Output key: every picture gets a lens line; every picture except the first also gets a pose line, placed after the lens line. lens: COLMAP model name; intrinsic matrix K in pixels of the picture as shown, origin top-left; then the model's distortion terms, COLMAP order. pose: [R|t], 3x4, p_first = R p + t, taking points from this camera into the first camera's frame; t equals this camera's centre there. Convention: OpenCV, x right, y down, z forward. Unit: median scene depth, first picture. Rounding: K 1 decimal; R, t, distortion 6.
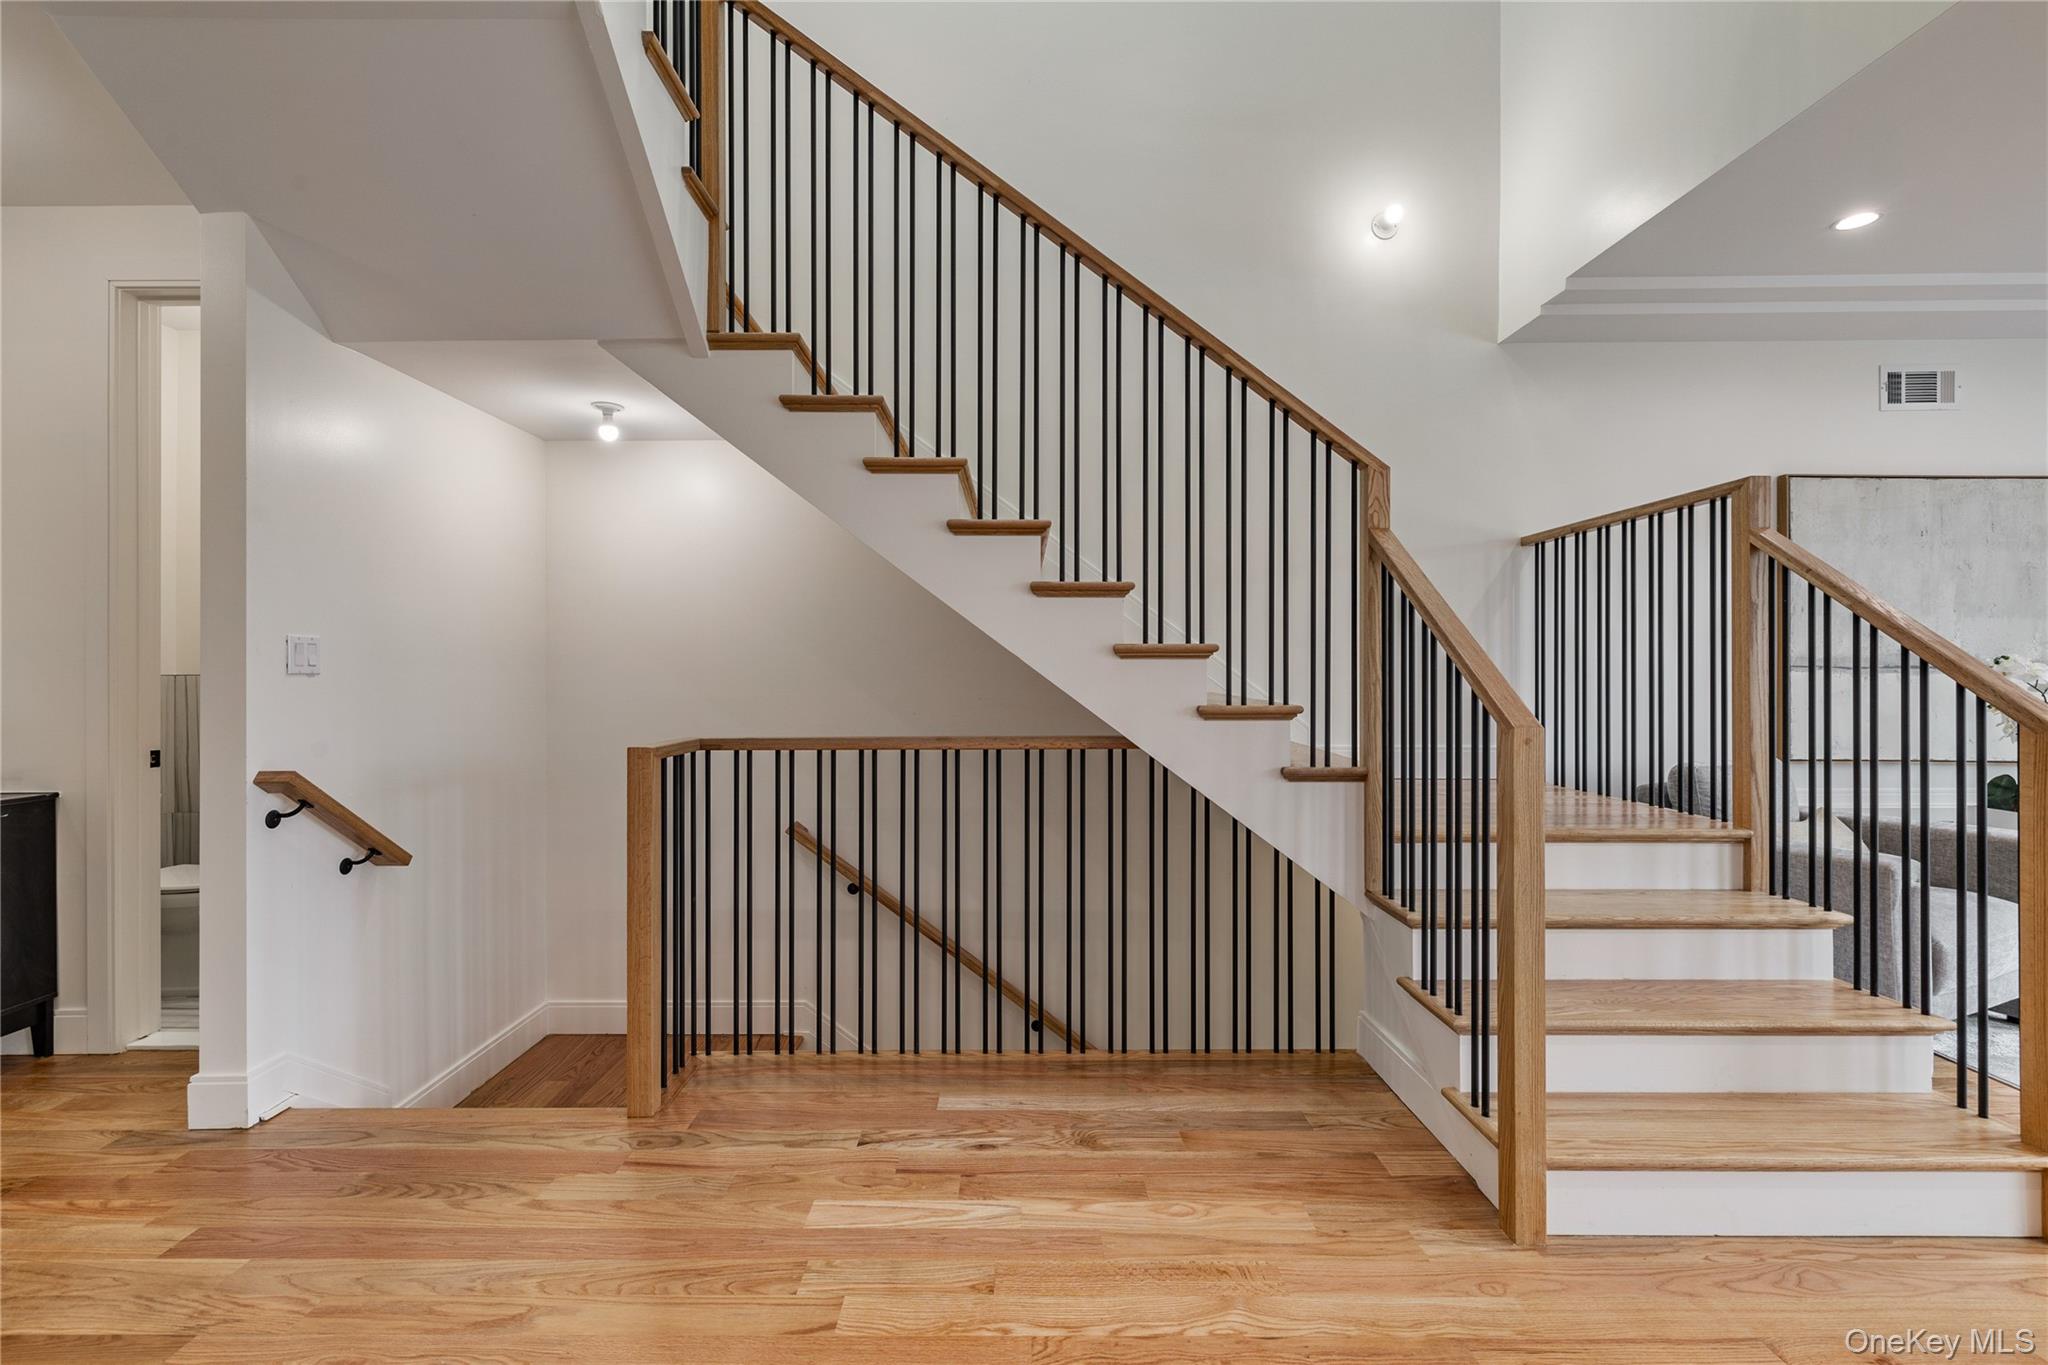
lens RADIAL K [[873.1, 0, 1014.9], [0, 873.1, 679.4], [0, 0, 1]] dist [0.000397, 0.001484]
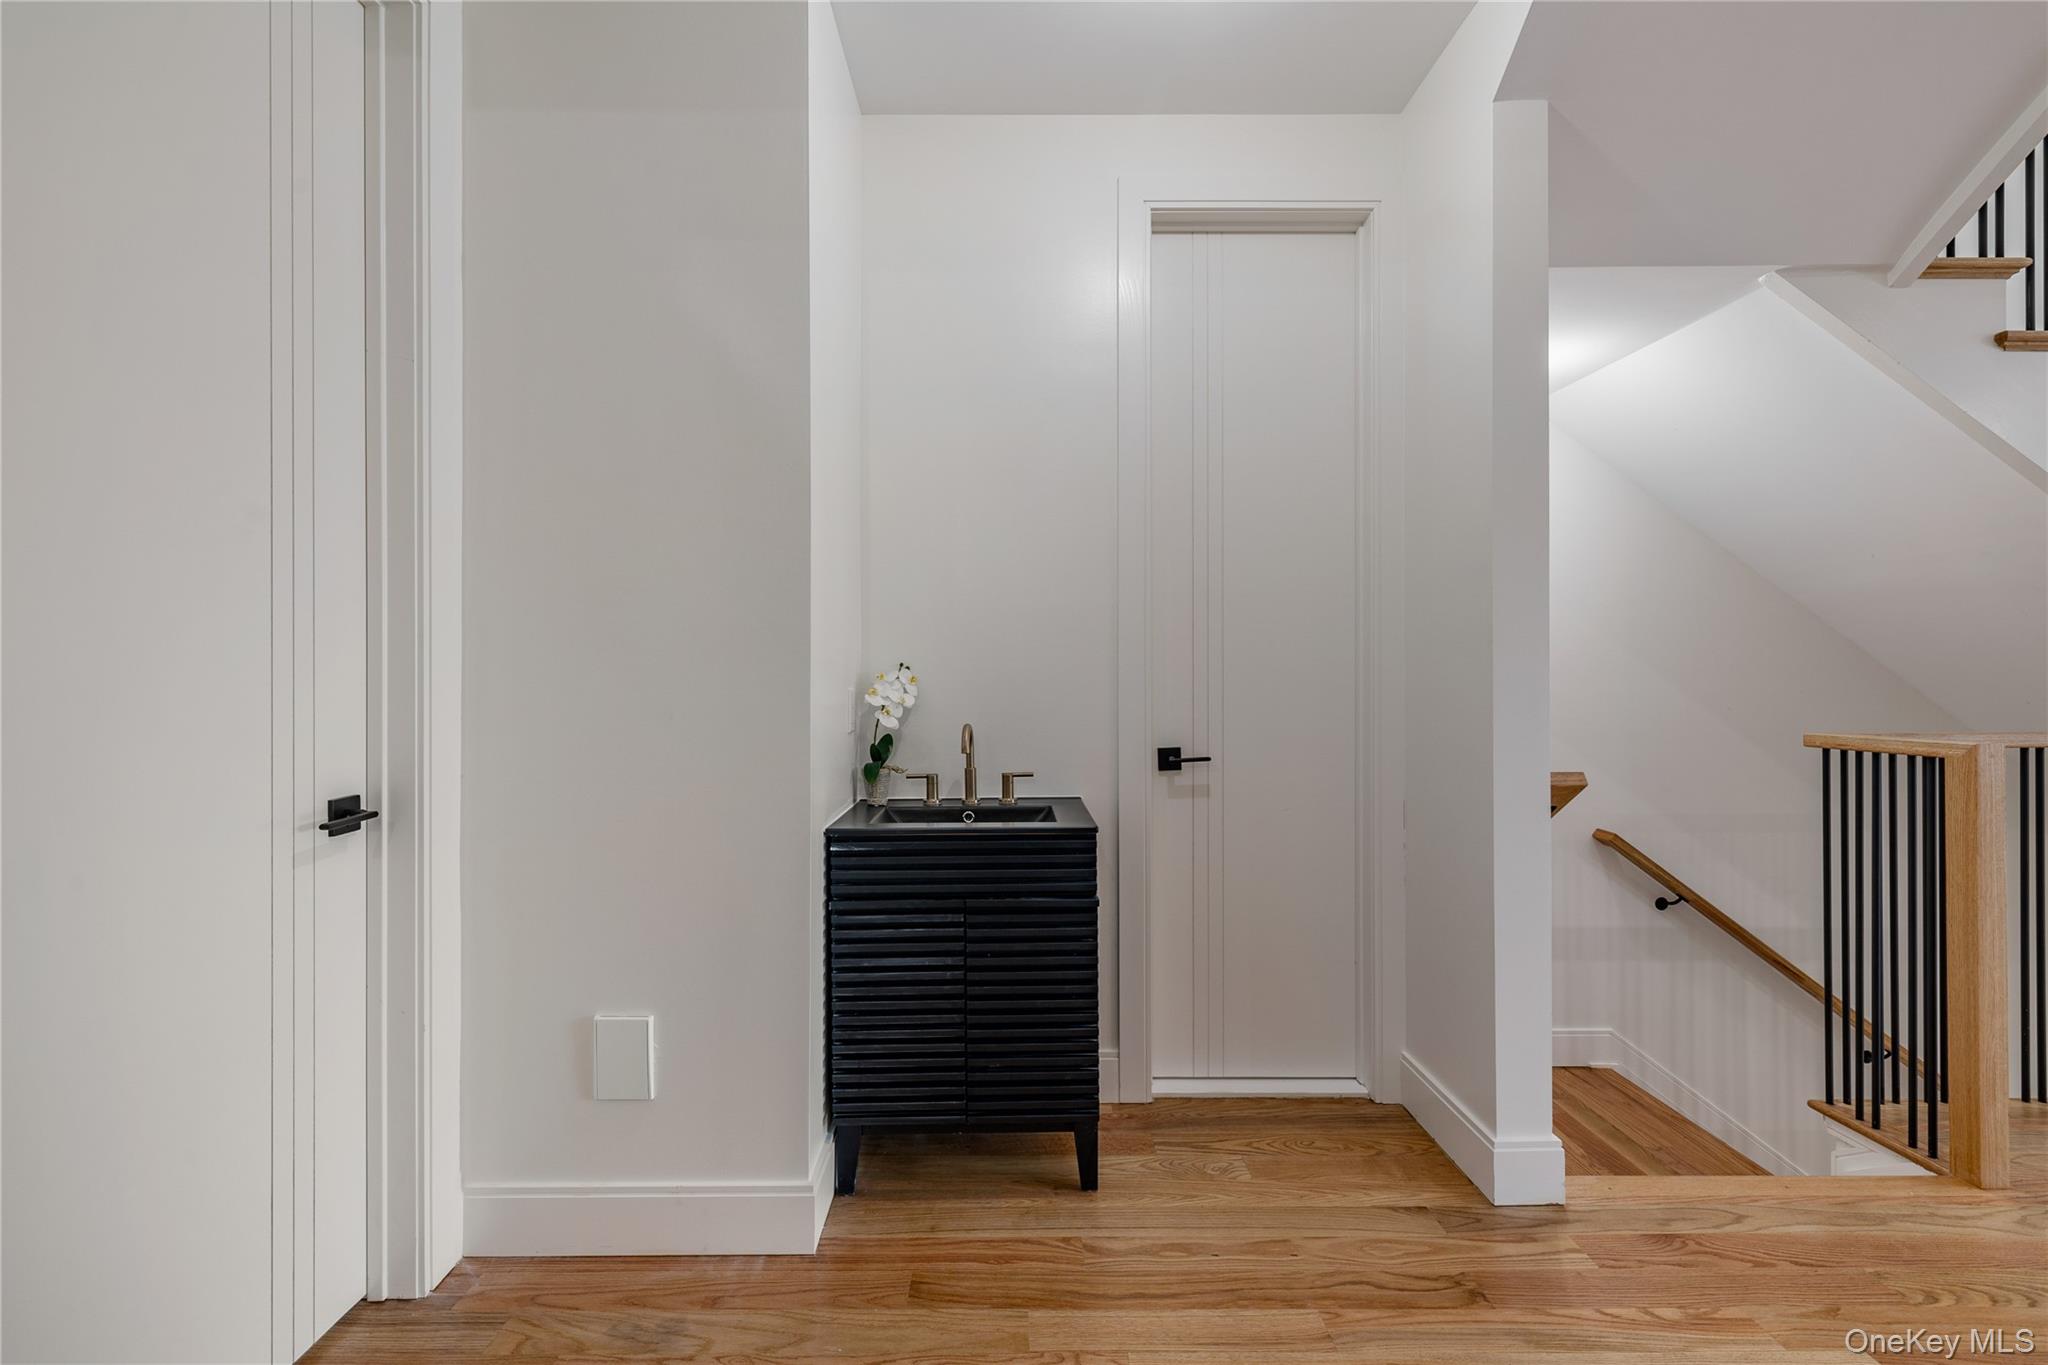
lens RADIAL K [[873.1, 0, 1021.3], [0, 873.1, 678.5], [0, 0, 1]] dist [0.000397, 0.001484]
pose [[0.999952, 0.004005, 0.008966, -1.409300], [-0.003991, 0.999991, -0.001589, 0.018828], [-0.008972, 0.001553, 0.999959, 0.178045]]
